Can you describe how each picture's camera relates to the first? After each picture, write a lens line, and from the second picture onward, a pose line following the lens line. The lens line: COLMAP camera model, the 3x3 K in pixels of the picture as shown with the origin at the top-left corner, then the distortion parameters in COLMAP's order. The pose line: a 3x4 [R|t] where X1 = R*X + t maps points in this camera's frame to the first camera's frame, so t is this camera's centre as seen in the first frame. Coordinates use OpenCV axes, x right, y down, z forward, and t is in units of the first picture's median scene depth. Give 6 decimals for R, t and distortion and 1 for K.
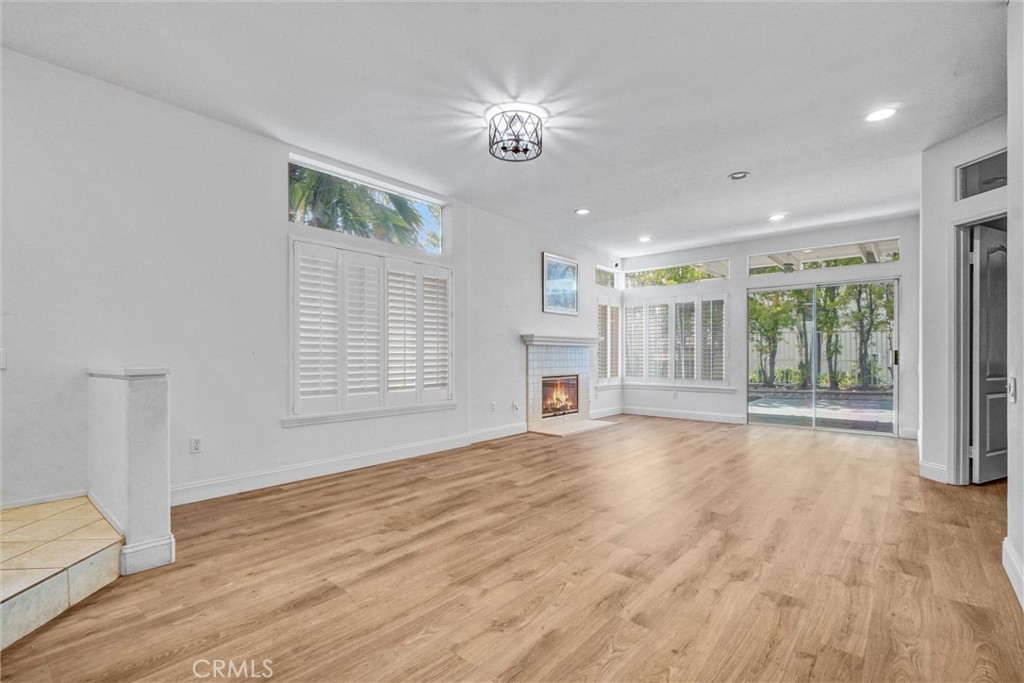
lens RADIAL K [[471.3, 0, 510.9], [0, 471.3, 352.5], [0, 0, 1]] dist [-0.001476, 0.000969]
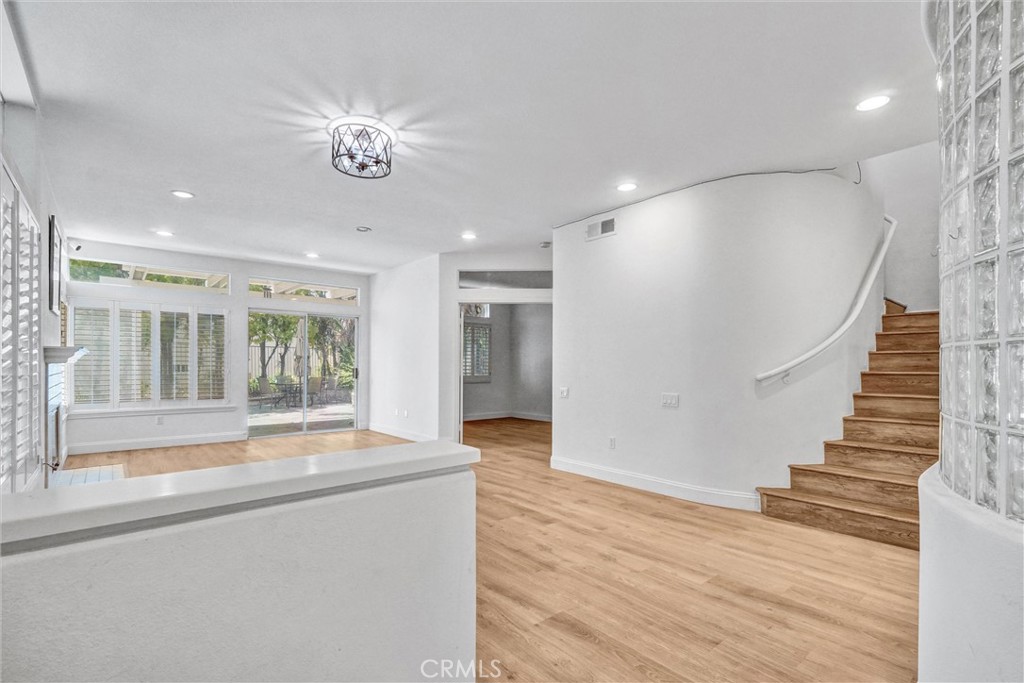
lens RADIAL K [[471.3, 0, 506.8], [0, 471.3, 361.9], [0, 0, 1]] dist [-0.001476, 0.000969]
pose [[0.168431, 0.003494, 0.985707, -1.333639], [-0.011841, 0.999929, -0.001521, -0.069517], [-0.985642, -0.011416, 0.168461, 0.863143]]
